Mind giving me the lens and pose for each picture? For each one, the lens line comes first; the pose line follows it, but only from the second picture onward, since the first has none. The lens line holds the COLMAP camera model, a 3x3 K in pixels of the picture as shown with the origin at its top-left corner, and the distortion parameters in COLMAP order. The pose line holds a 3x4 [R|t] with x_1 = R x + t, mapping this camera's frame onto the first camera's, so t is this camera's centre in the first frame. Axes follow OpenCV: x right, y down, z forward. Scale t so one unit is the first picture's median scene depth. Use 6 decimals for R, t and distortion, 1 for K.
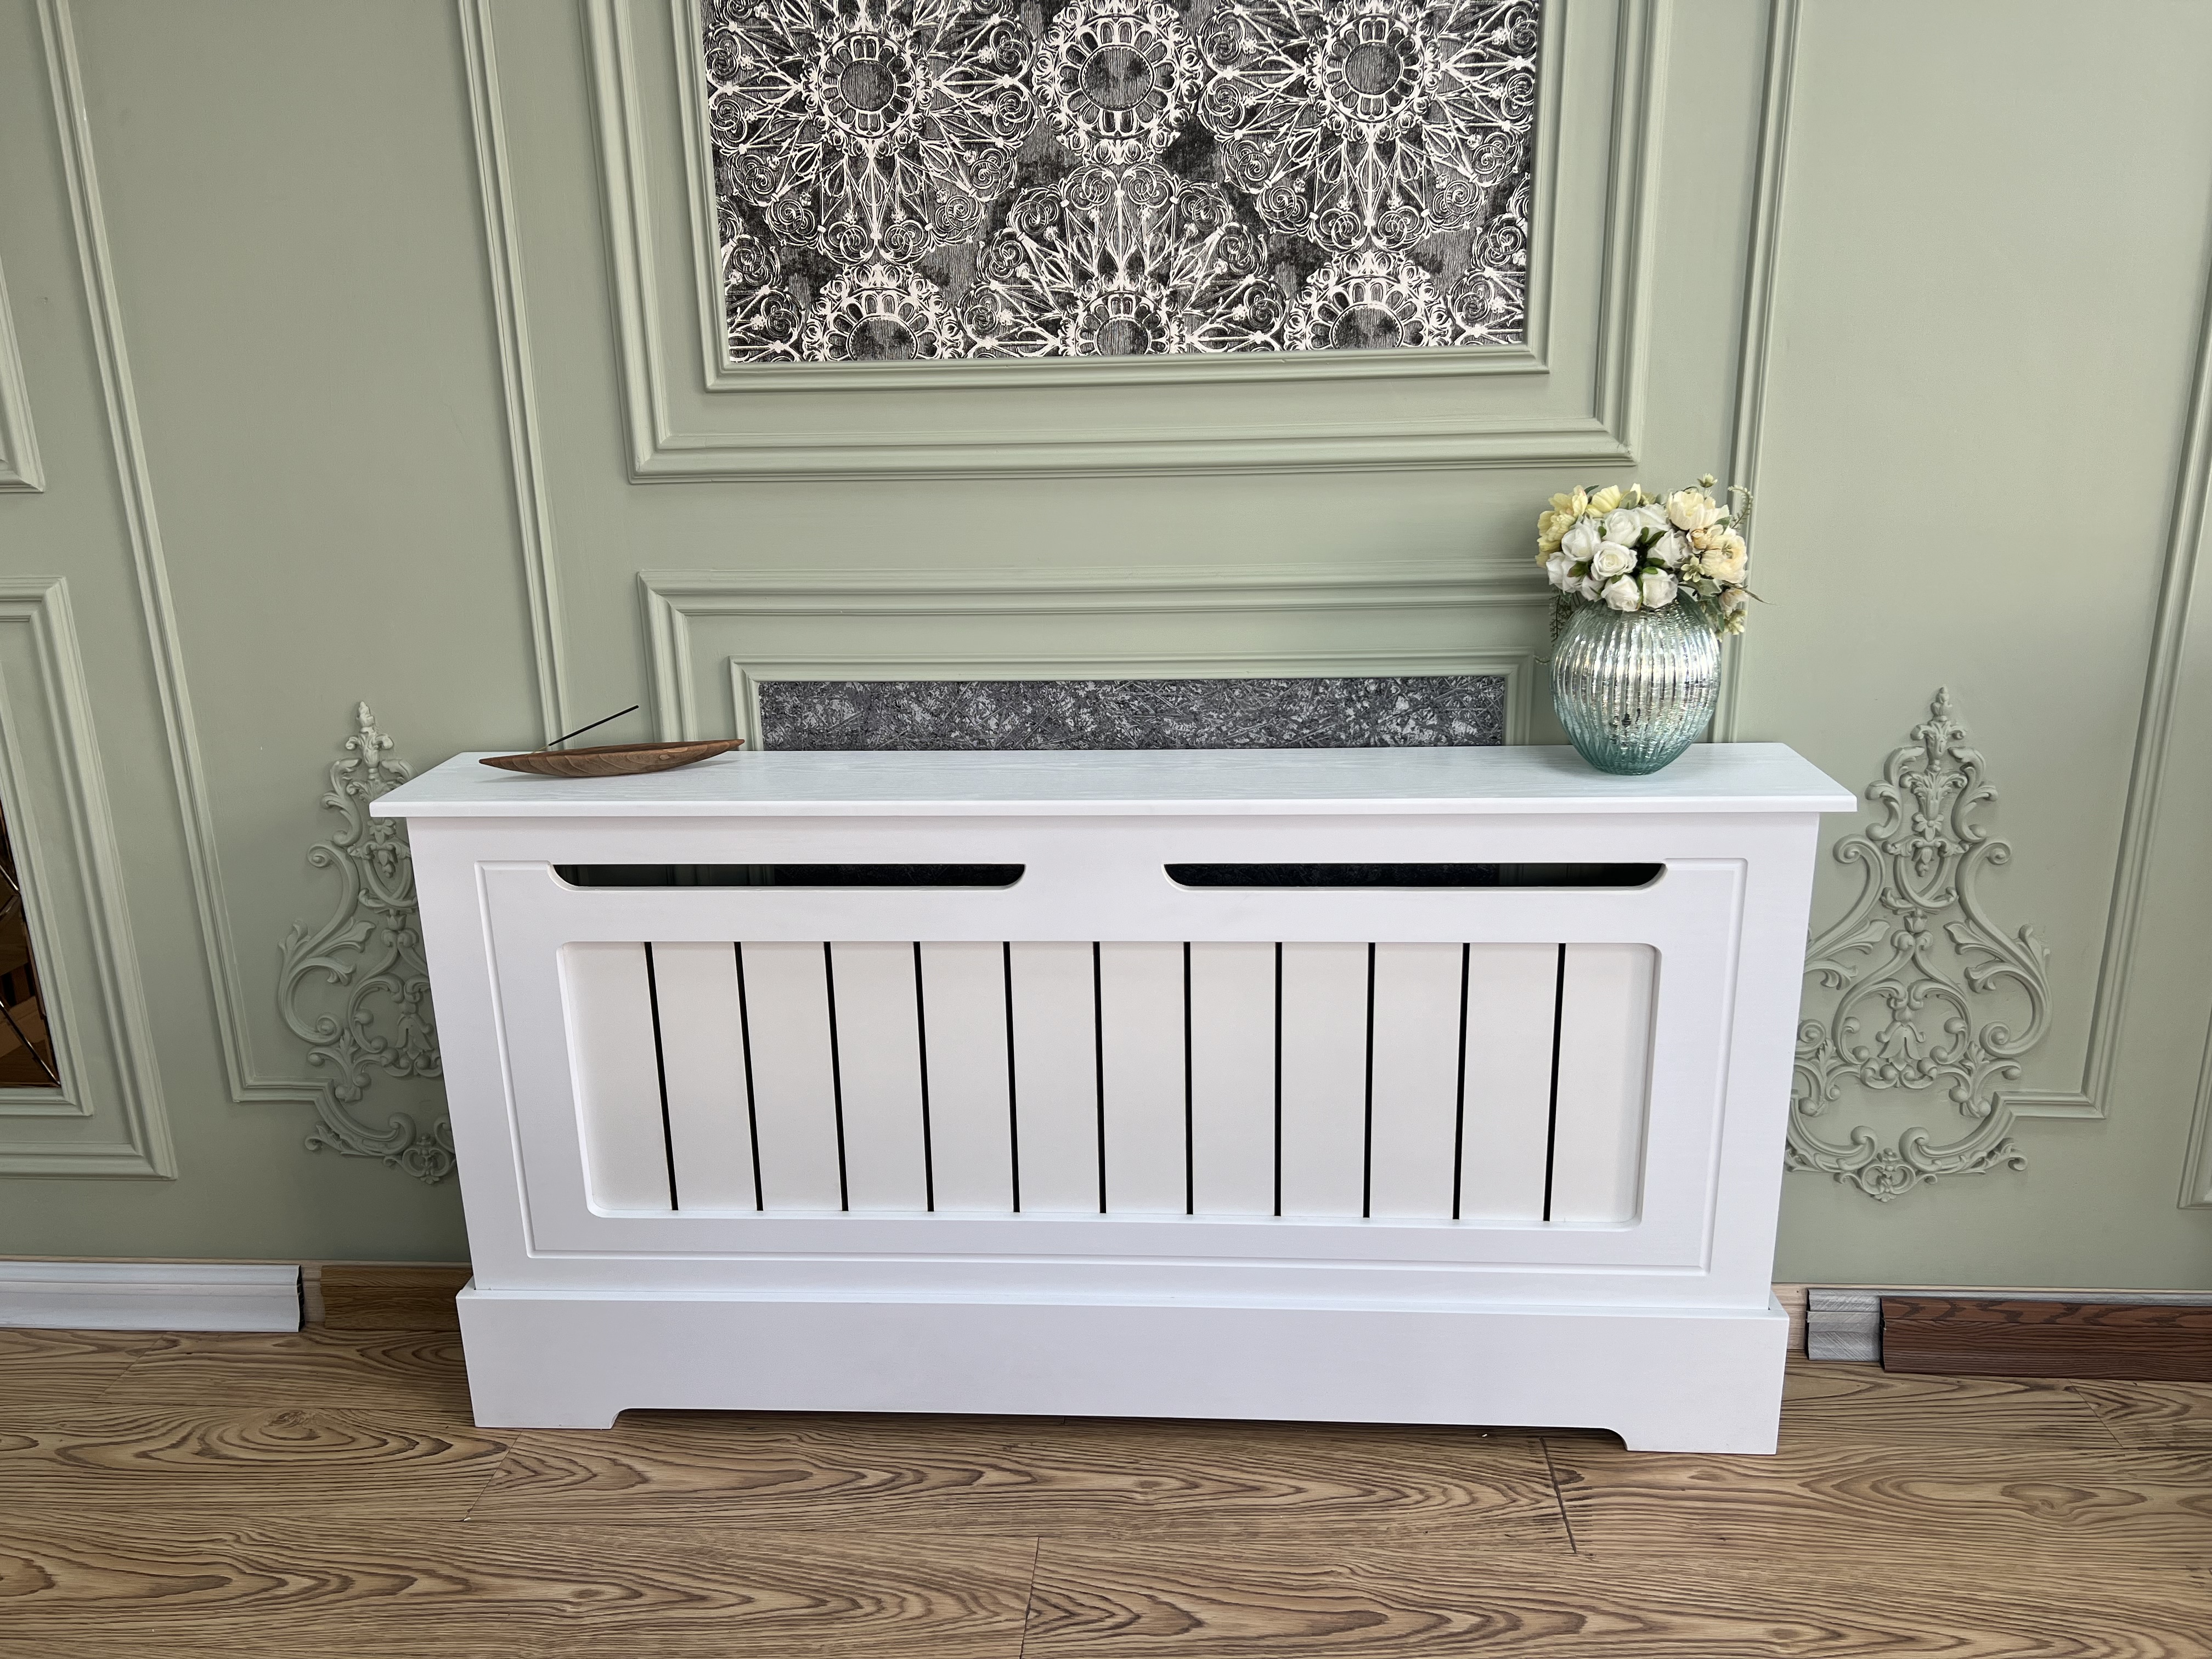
lens RADIAL K [[1670.8, 0, 1106.0], [0, 1670.8, 829.5], [0, 0, 1]] dist [0.041886, -0.050519]
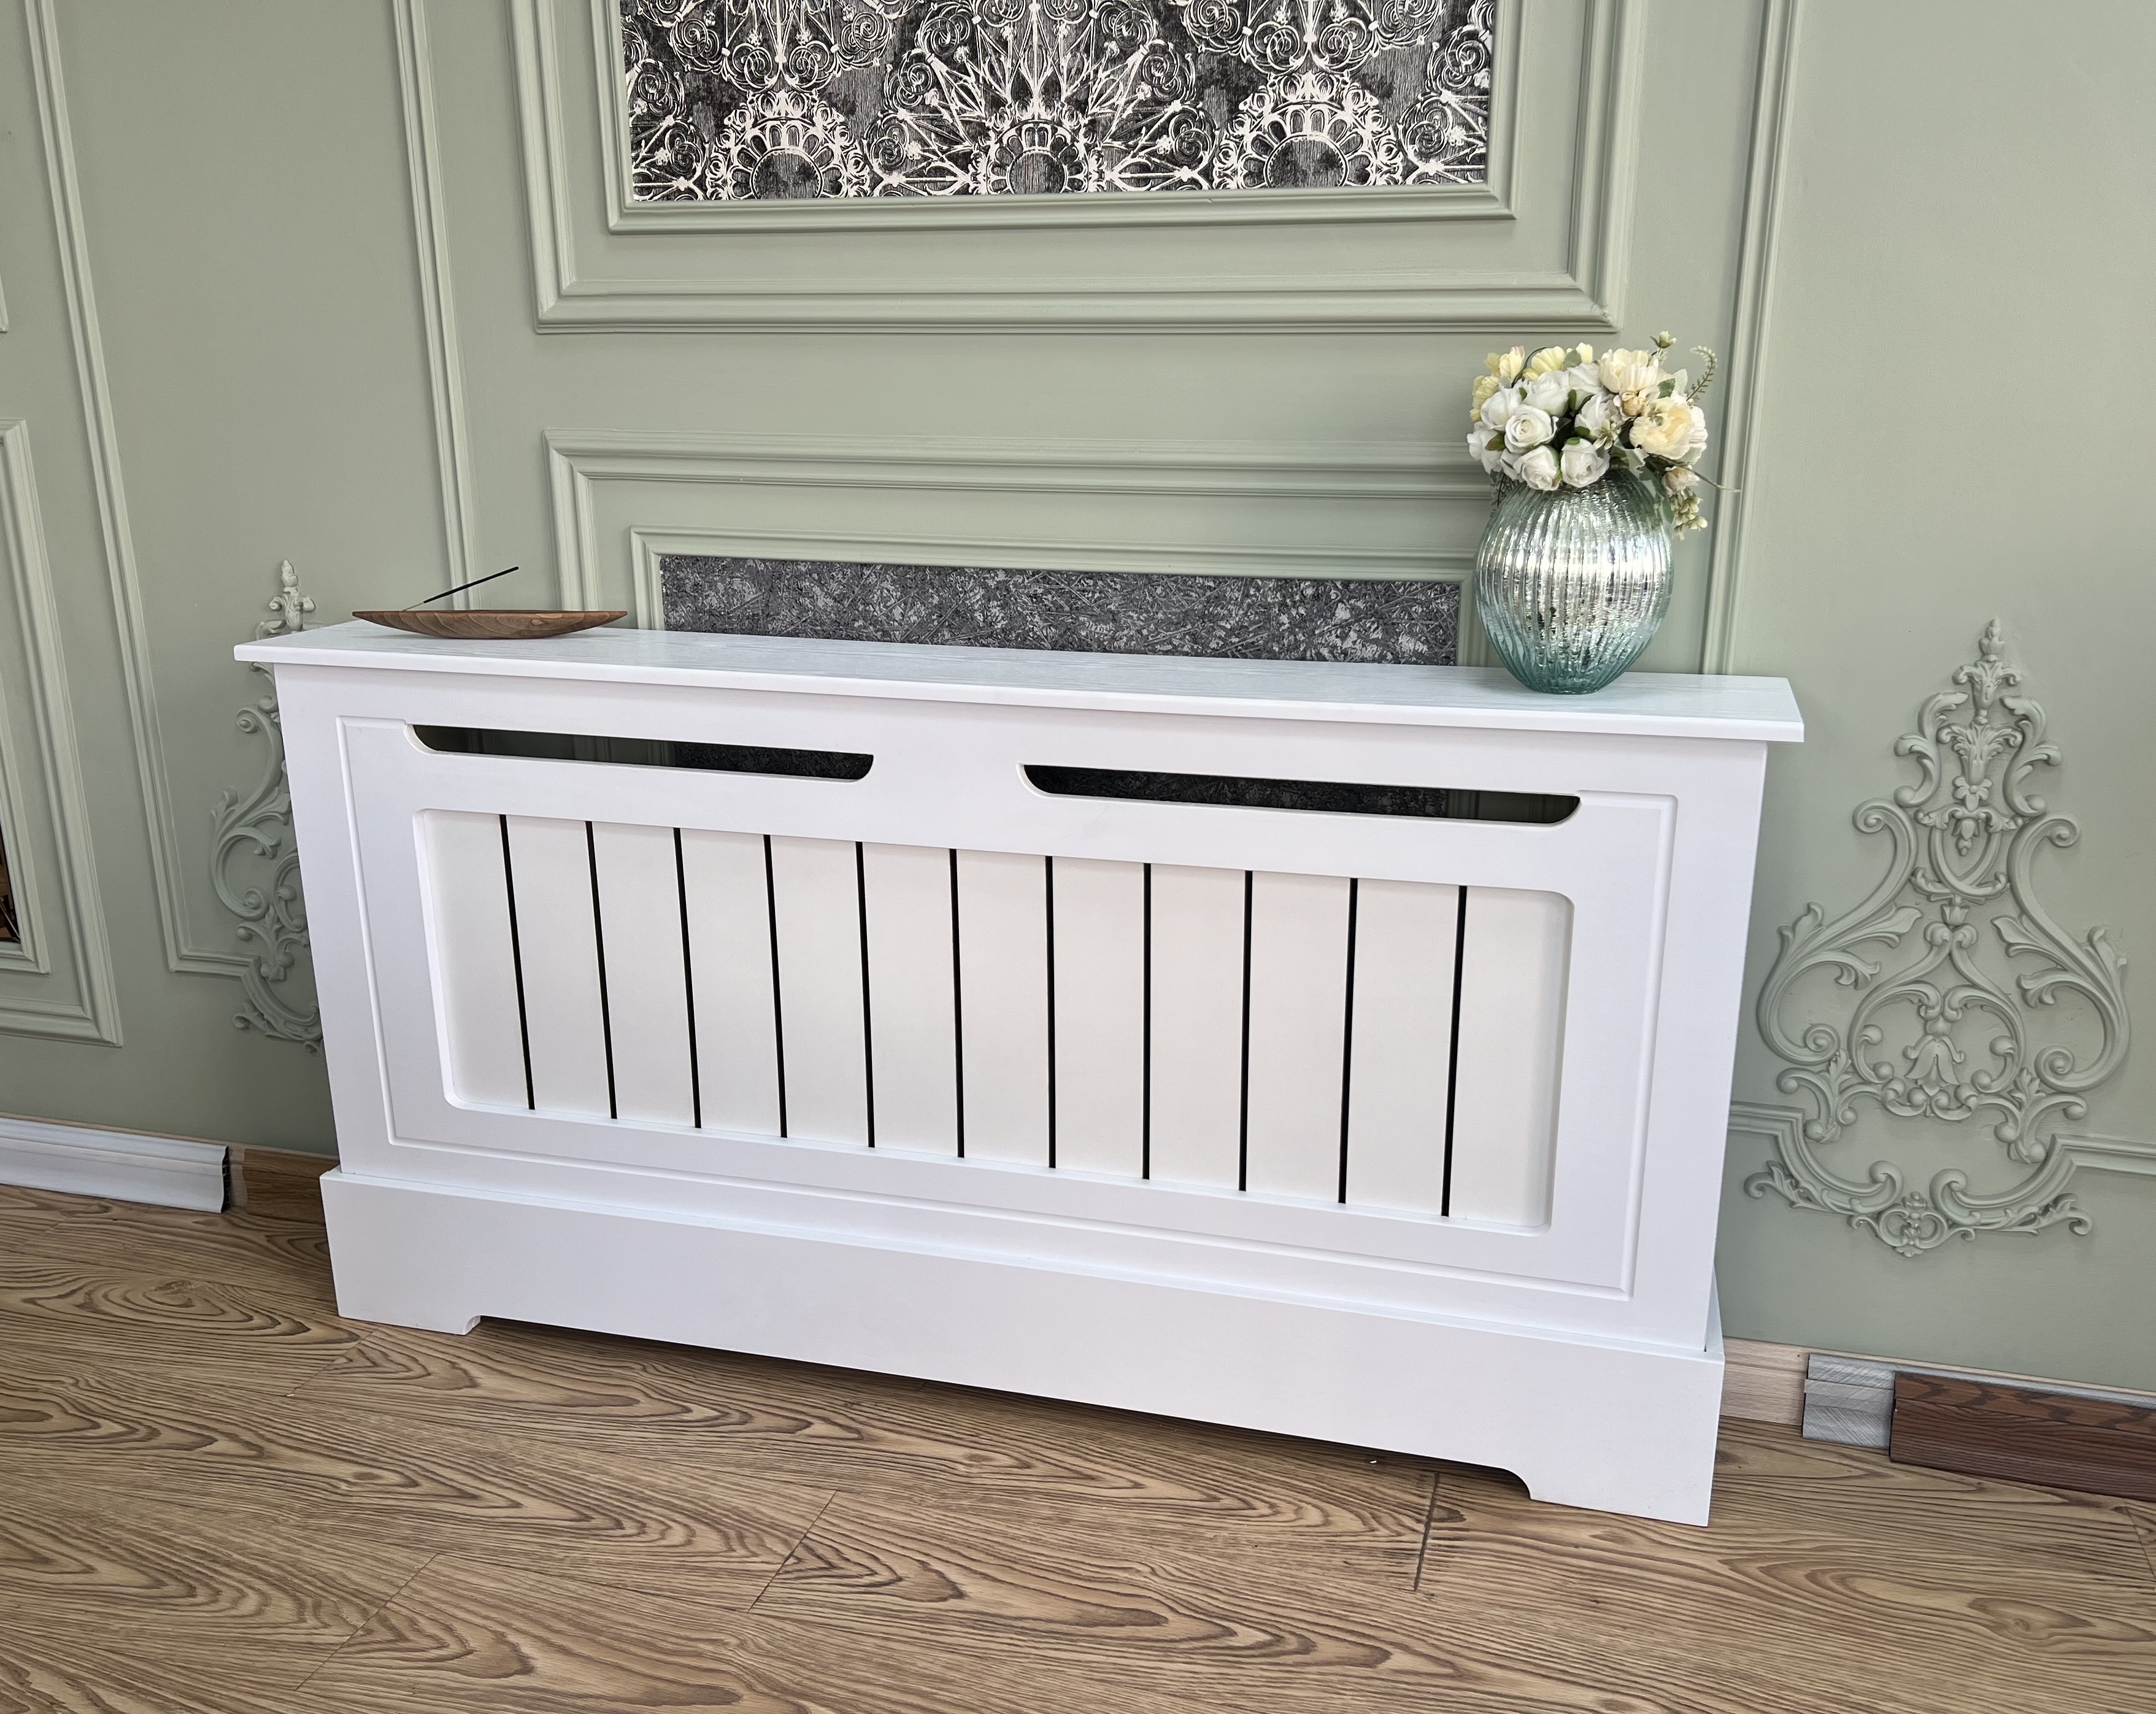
lens RADIAL K [[1867.8, 0, 1137.3], [0, 1867.8, 925.4], [0, 0, 1]] dist [0.049098, -0.075804]
pose [[0.978754, 0.082145, -0.187866, 0.277922], [-0.079906, 0.996612, 0.019475, 0.079057], [0.188829, -0.004050, 0.982002, 0.028755]]
